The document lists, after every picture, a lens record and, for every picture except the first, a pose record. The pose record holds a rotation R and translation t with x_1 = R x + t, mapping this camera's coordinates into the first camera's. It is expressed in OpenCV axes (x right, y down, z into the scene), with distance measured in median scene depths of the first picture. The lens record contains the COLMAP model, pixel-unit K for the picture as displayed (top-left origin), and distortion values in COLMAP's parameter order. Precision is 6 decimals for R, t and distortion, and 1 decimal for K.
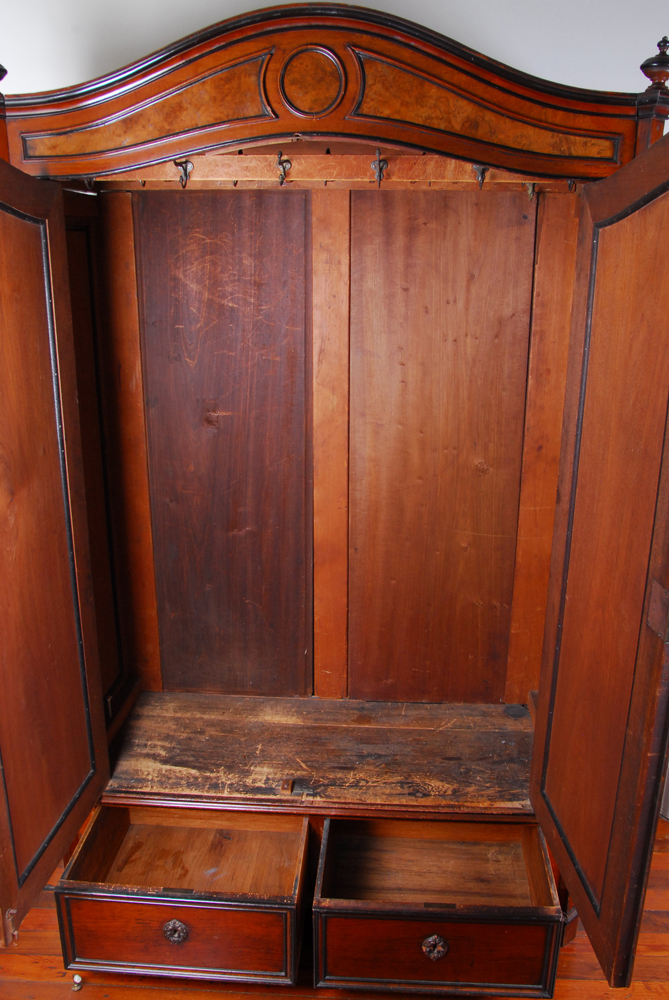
lens RADIAL K [[778.7, 0, 334.5], [0, 778.7, 500.0], [0, 0, 1]] dist [-0.089988, 0.002367]
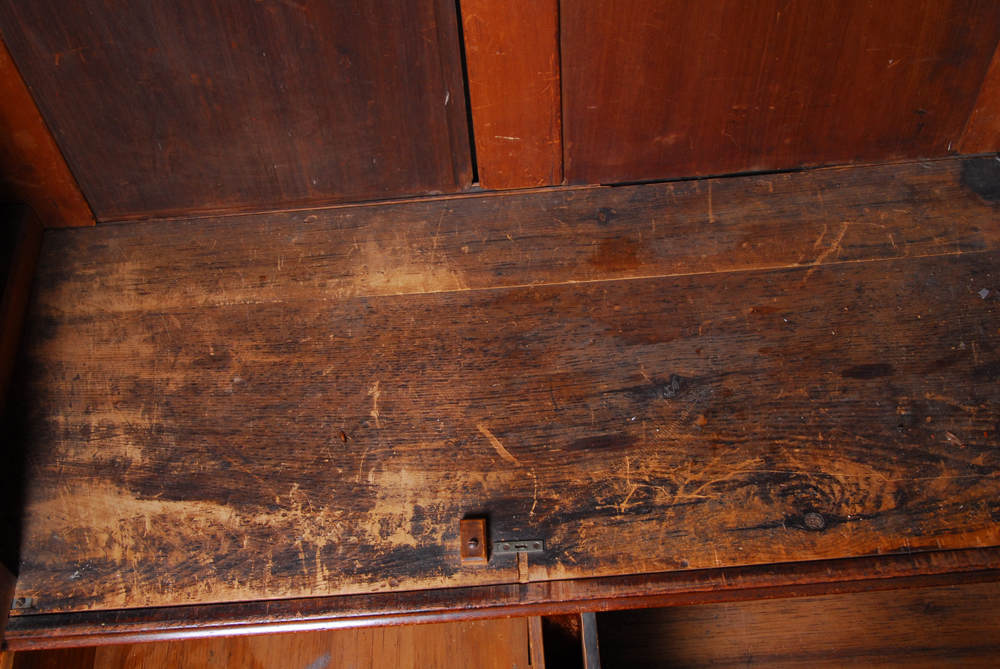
lens RADIAL K [[1161.2, 0, 488.7], [0, 1161.2, 334.8], [0, 0, 1]] dist [-0.030488, 0.012668]
pose [[0.990868, -0.134554, 0.008693, -0.042358], [0.100280, 0.778502, 0.619579, -0.064935], [-0.090135, -0.613049, 0.784886, 0.562724]]
